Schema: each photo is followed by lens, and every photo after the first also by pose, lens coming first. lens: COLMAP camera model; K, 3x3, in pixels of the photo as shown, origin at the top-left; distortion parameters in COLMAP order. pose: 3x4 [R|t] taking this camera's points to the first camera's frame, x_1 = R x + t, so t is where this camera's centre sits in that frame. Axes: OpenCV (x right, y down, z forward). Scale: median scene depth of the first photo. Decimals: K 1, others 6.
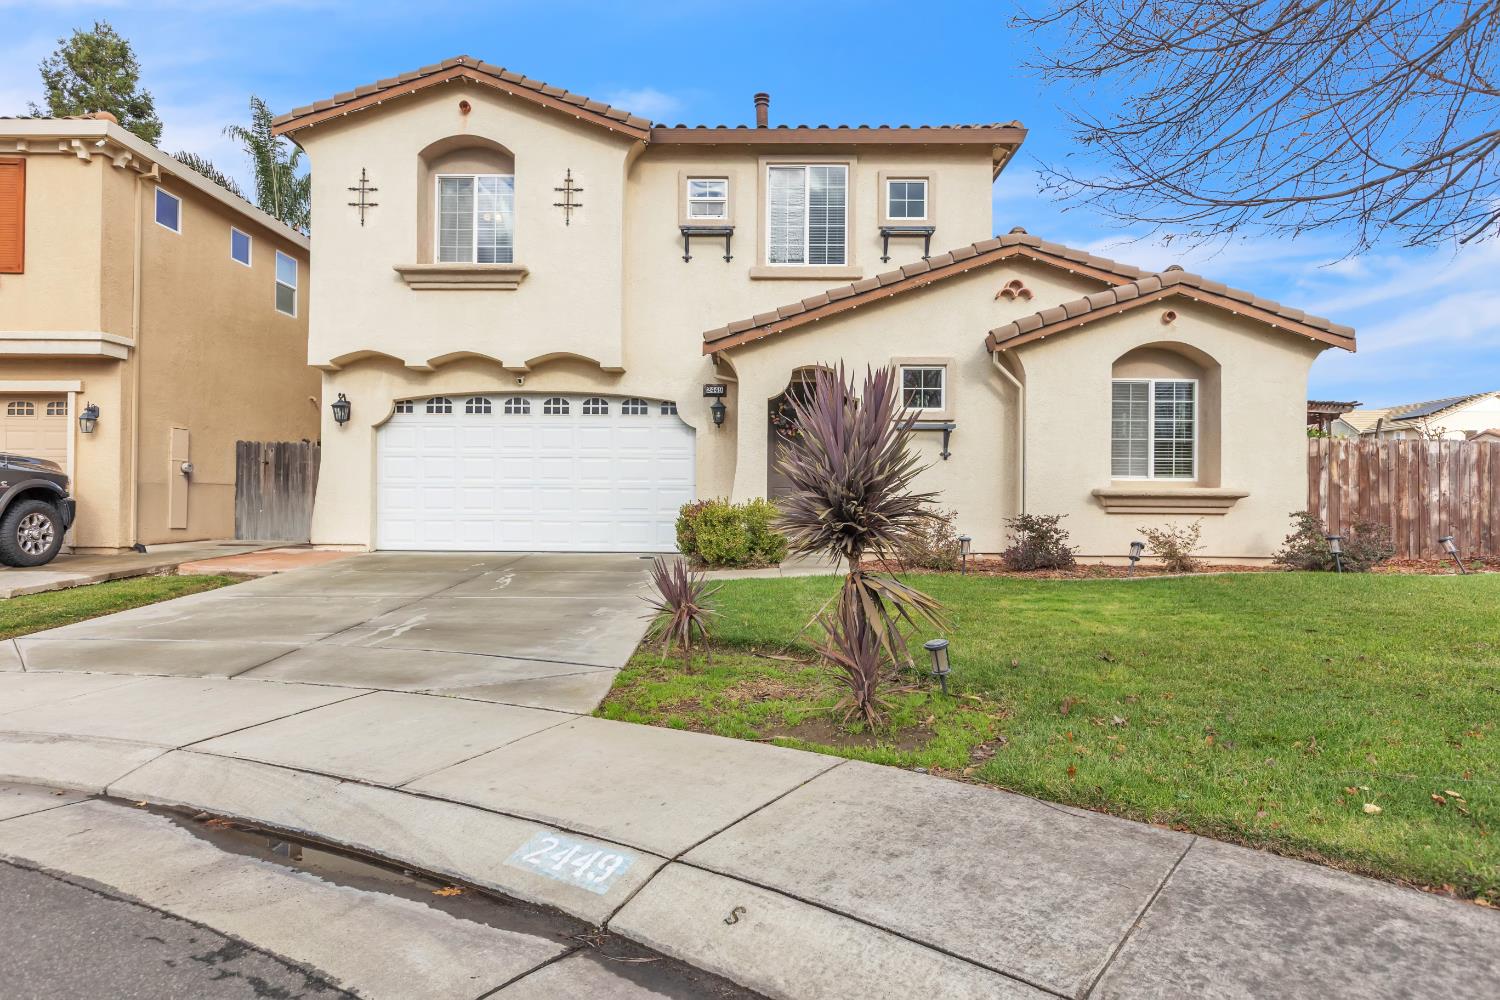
lens RADIAL K [[836.7, 0, 754.6], [0, 836.7, 506.0], [0, 0, 1]] dist [0.006348, -0.000777]
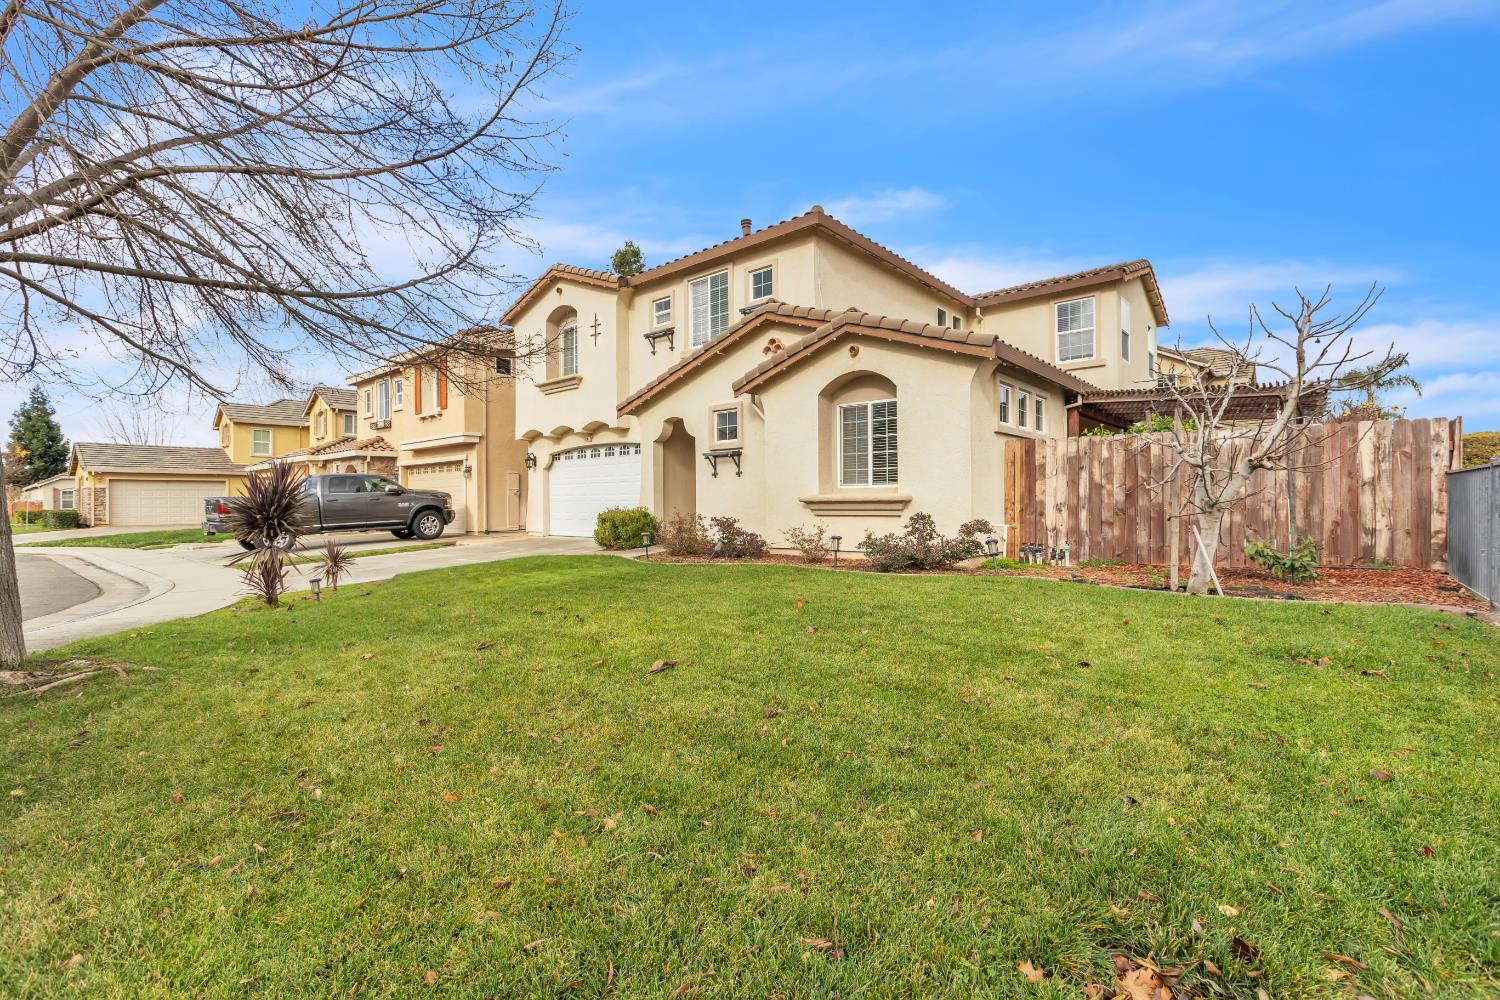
lens RADIAL K [[671.9, 0, 748.8], [0, 671.9, 500.4], [0, 0, 1]] dist [0.000743, -0.000044]
pose [[0.762616, -0.015887, -0.646656, 0.885556], [0.016243, 0.999853, -0.005408, -0.009200], [0.646647, -0.006380, 0.762762, 0.154803]]
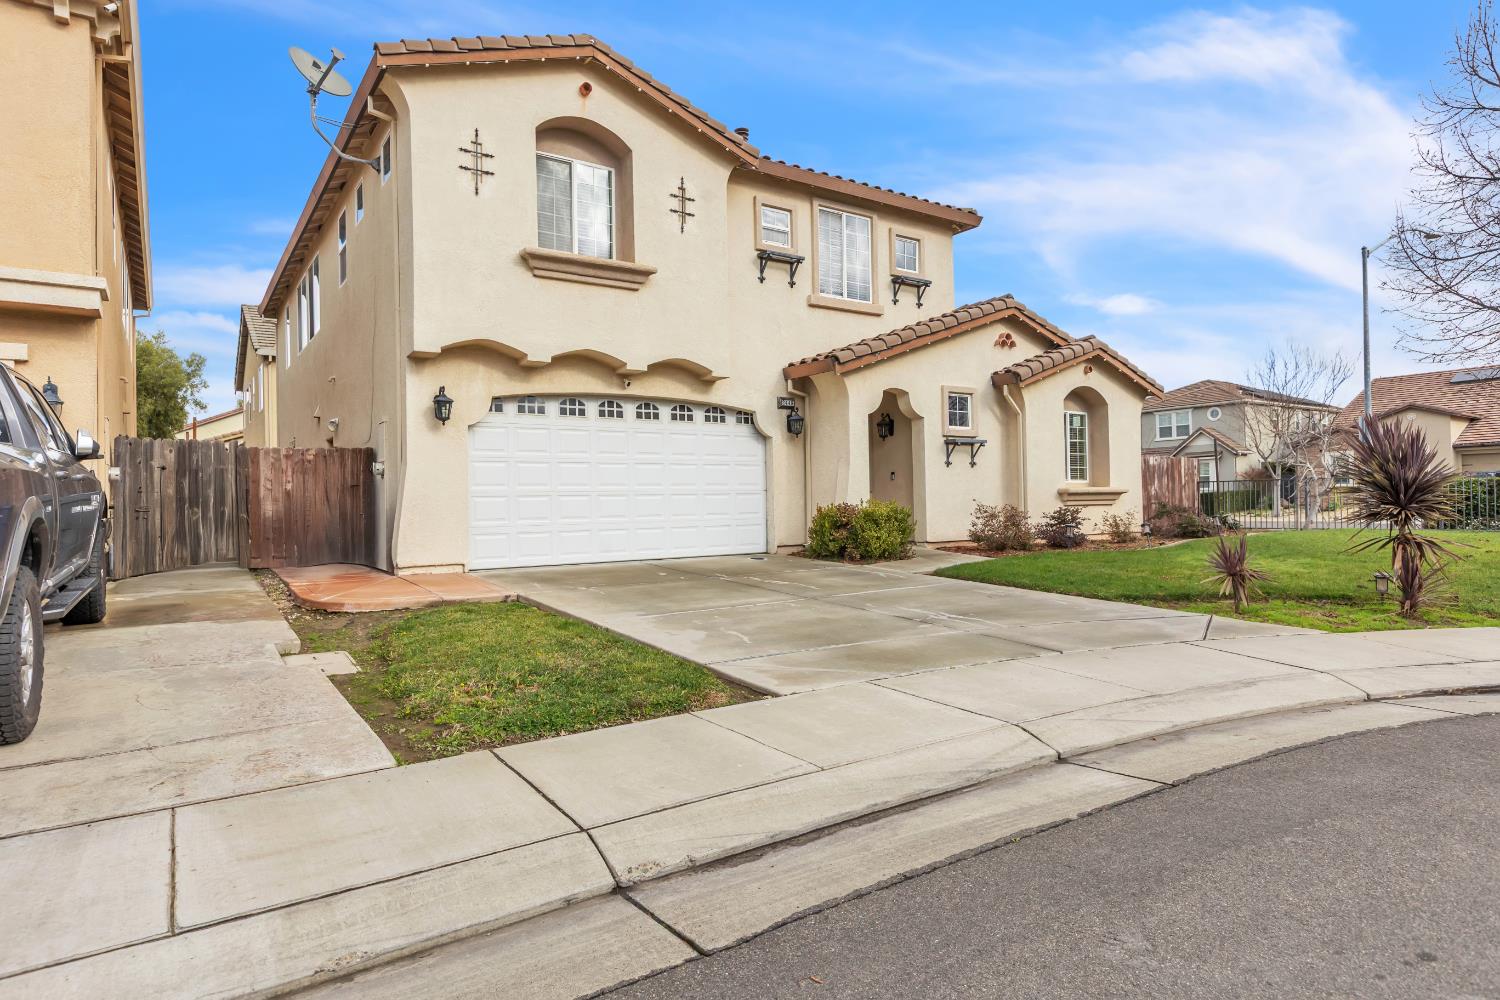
lens RADIAL K [[836.7, 0, 754.5], [0, 836.7, 495.4], [0, 0, 1]] dist [0.006348, -0.000777]
pose [[0.815678, -0.017127, 0.578253, -0.732520], [0.023879, 0.999707, -0.004073, -0.013962], [-0.578014, 0.017130, 0.815847, 0.134117]]
